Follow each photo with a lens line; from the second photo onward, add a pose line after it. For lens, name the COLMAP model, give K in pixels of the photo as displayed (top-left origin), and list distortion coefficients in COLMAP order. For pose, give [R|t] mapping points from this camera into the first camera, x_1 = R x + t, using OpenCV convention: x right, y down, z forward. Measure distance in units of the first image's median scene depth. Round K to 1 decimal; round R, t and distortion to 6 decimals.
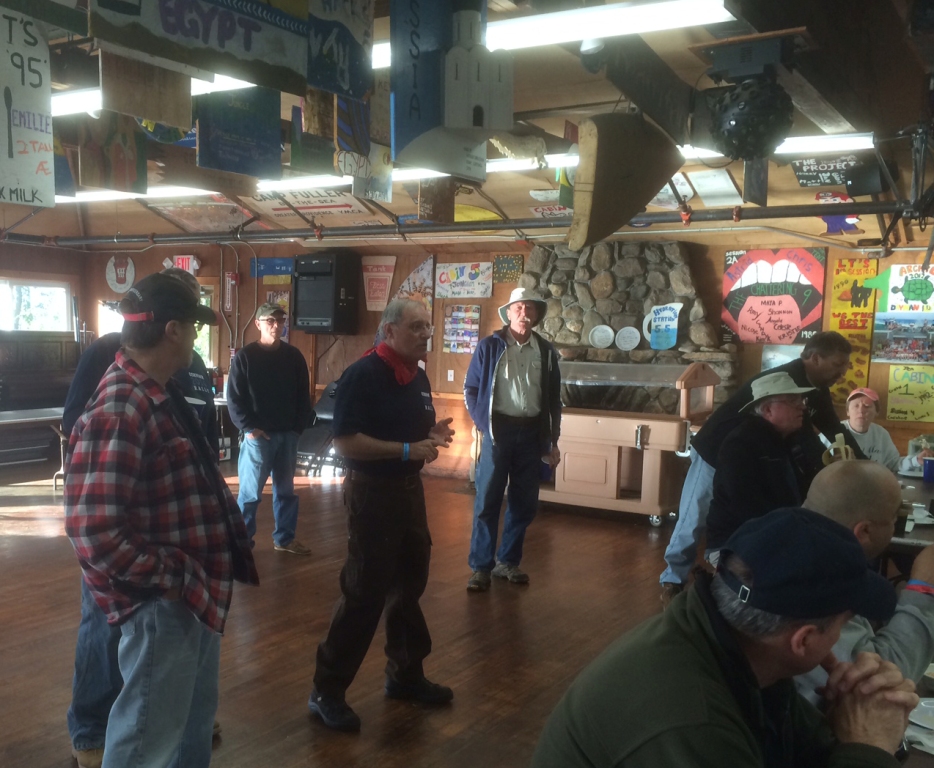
lens RADIAL K [[1084.6, 0, 466.7], [0, 1084.6, 384.1], [0, 0, 1]] dist [0.023554, 0.000000]
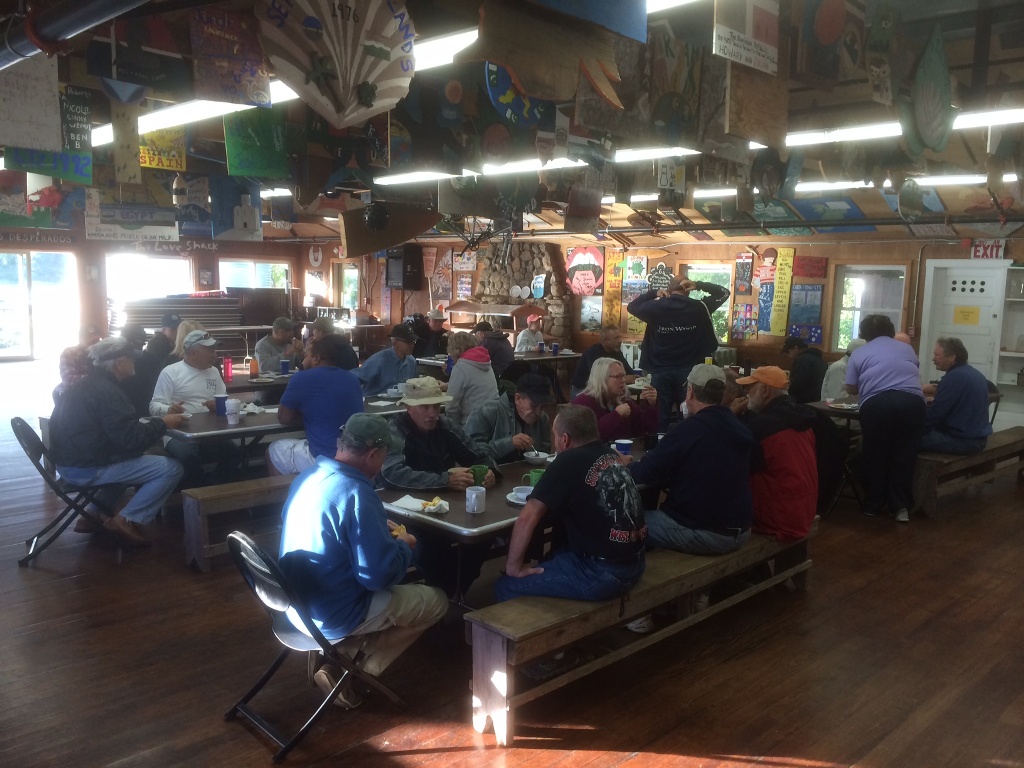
lens RADIAL K [[886.3, 0, 512.2], [0, 886.3, 385.0], [0, 0, 1]] dist [0.000730, -0.000707]
pose [[0.977132, 0.021905, -0.211501, 0.477401], [-0.008031, 0.997772, 0.066235, 0.018730], [0.212480, -0.063022, 0.975131, -0.579834]]
